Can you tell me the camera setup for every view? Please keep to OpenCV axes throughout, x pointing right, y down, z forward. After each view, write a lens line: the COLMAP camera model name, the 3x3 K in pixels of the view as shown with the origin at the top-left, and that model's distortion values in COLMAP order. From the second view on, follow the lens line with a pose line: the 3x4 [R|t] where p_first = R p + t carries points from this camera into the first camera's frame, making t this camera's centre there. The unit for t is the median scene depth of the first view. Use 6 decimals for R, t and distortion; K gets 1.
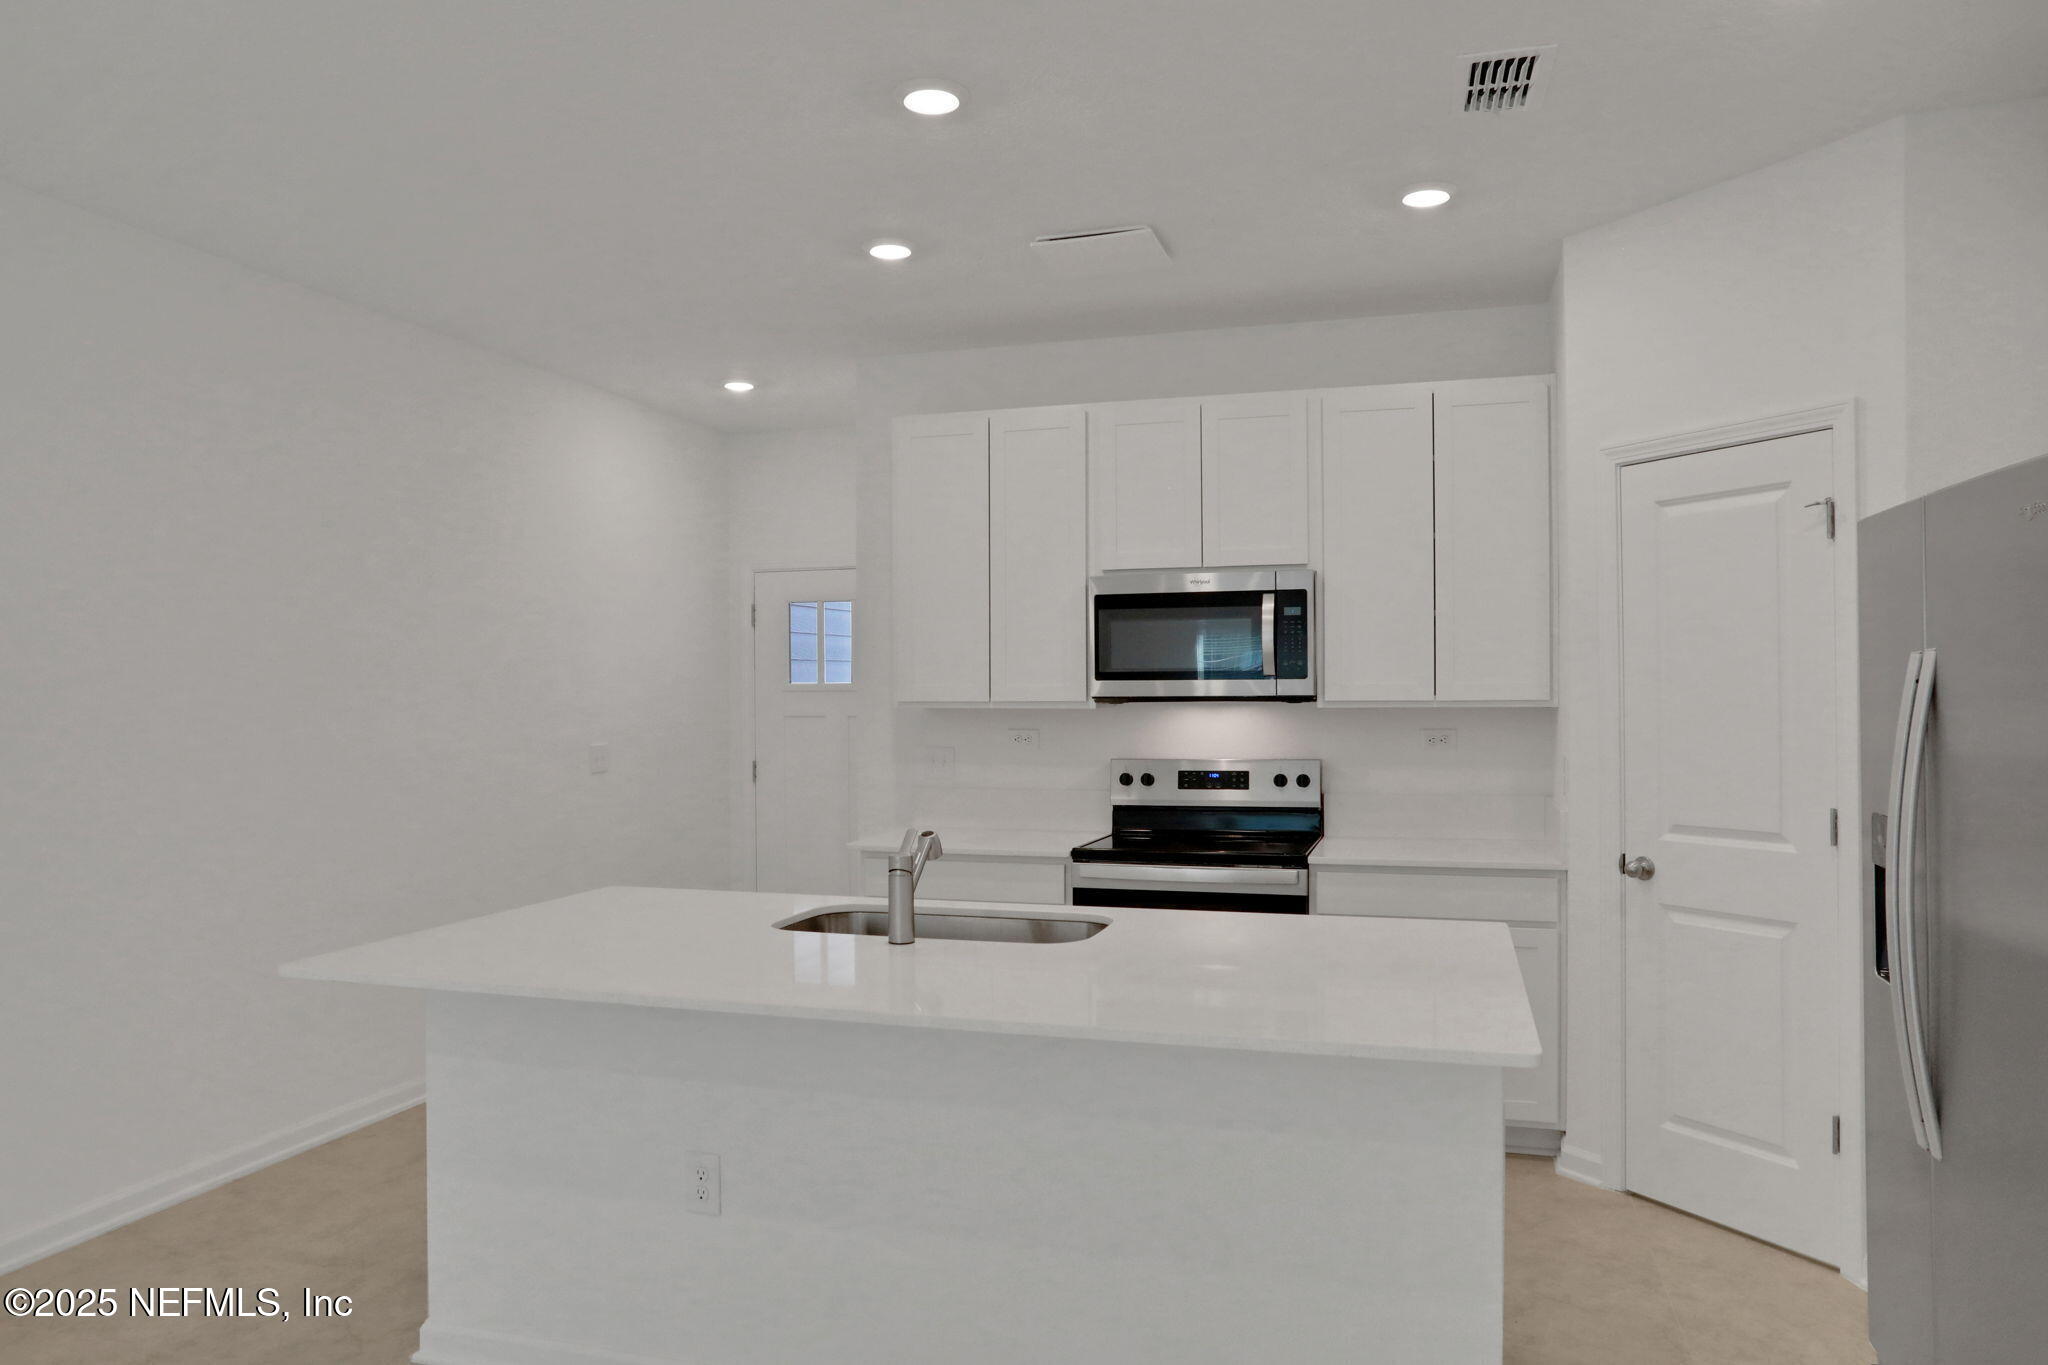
lens RADIAL K [[1364.4, 0, 1024.0], [0, 1364.4, 682.5], [0, 0, 1]] dist [-0.002811, 0.001717]
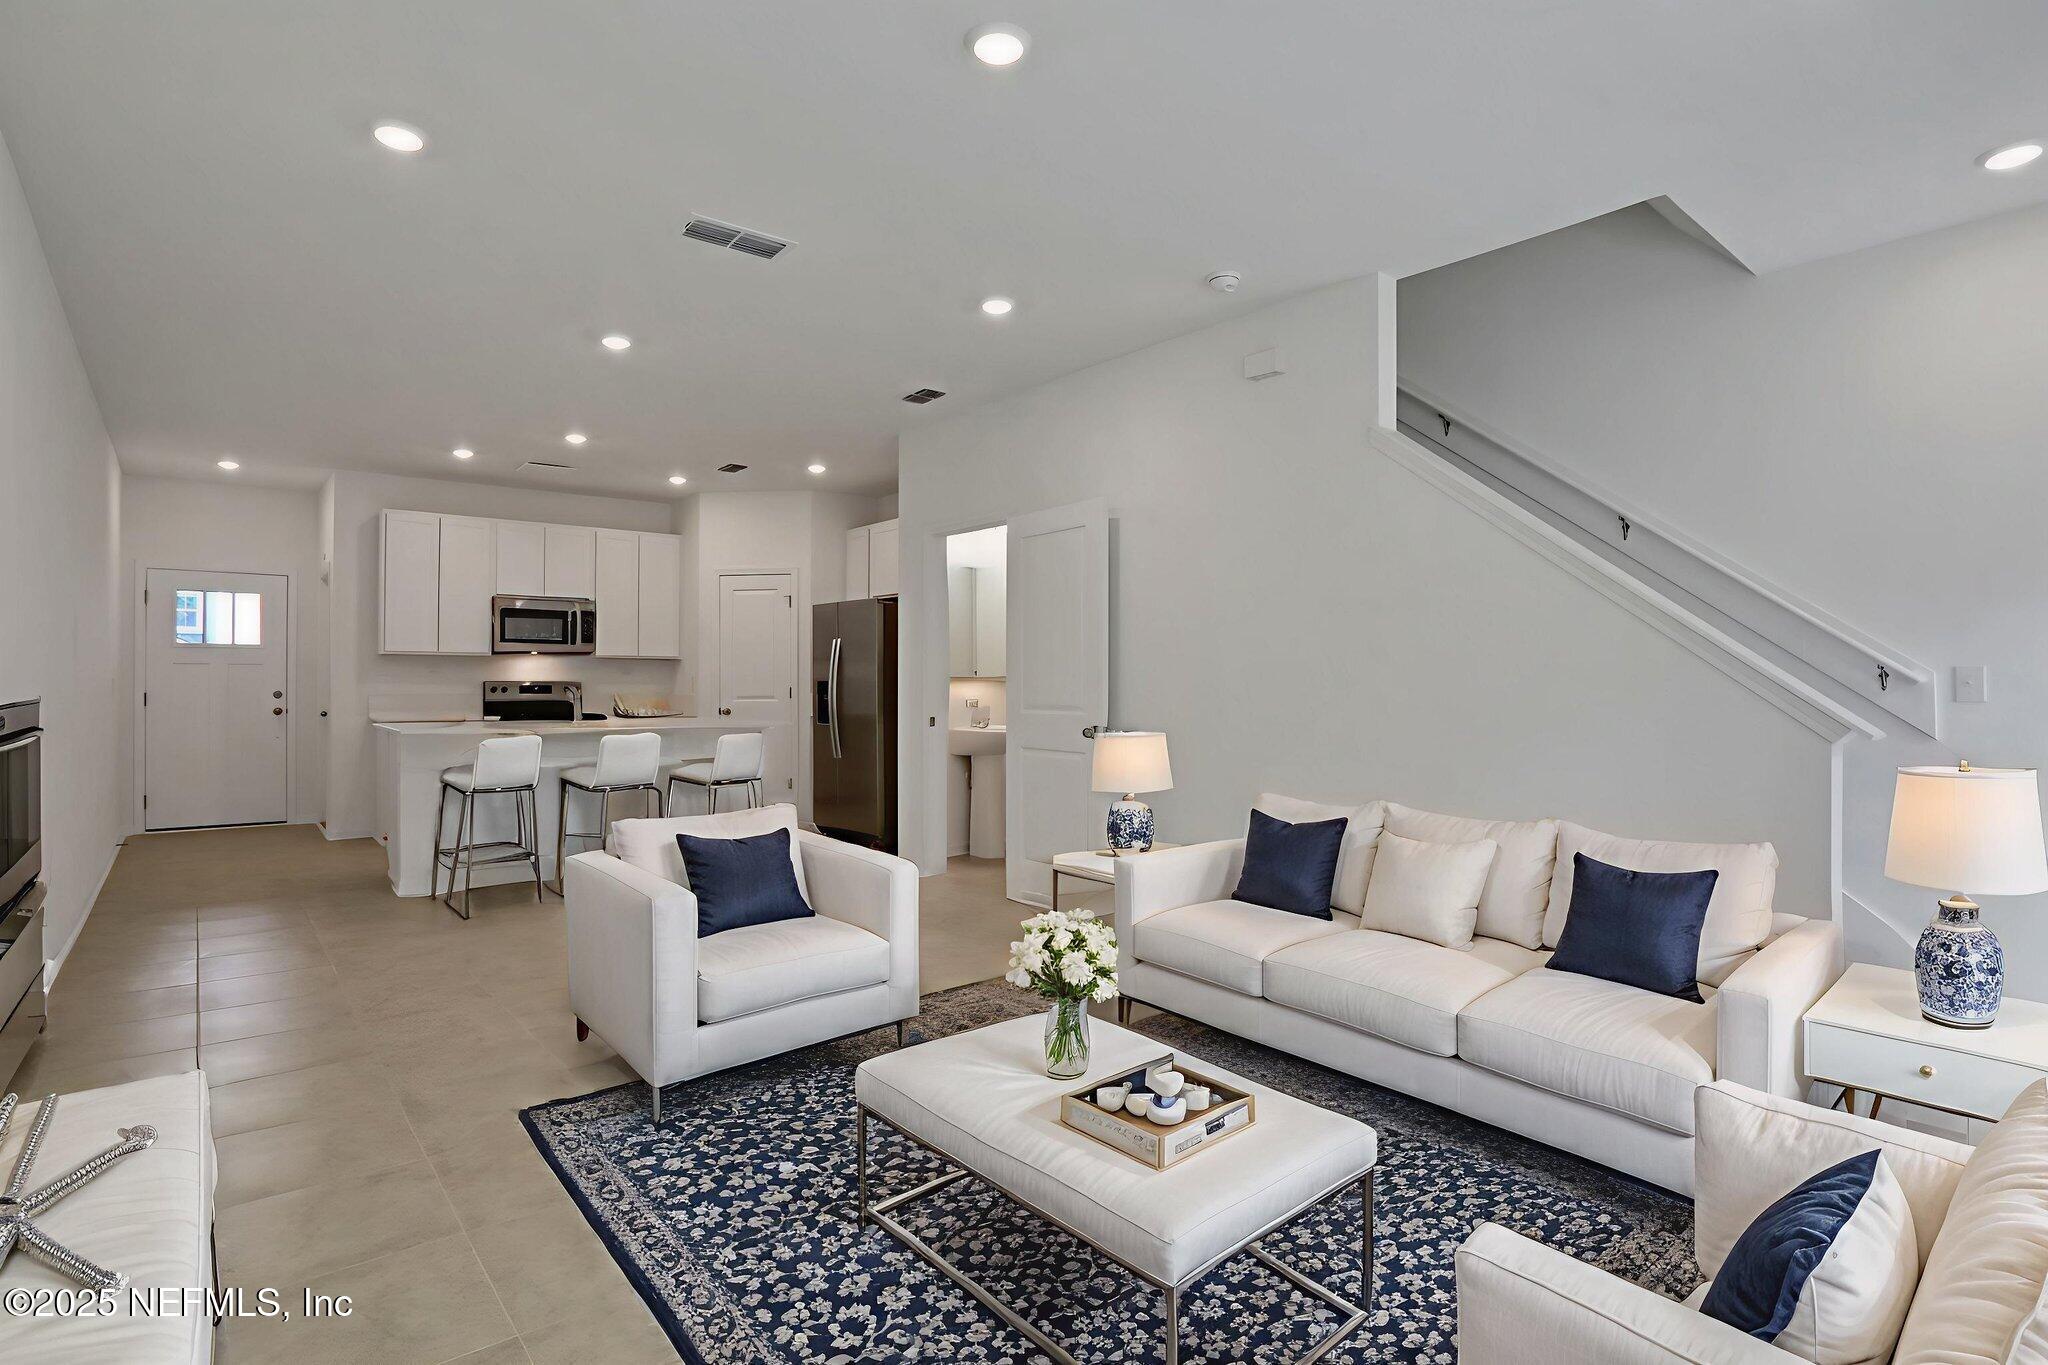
lens RADIAL K [[1024.6, 0, 1027.0], [0, 1024.6, 660.0], [0, 0, 1]] dist [-0.056763, 0.031109]
pose [[0.549877, 0.027197, 0.834803, -0.985102], [-0.003618, 0.999538, -0.030180, 0.084320], [-0.835238, 0.013575, 0.549722, -0.737854]]
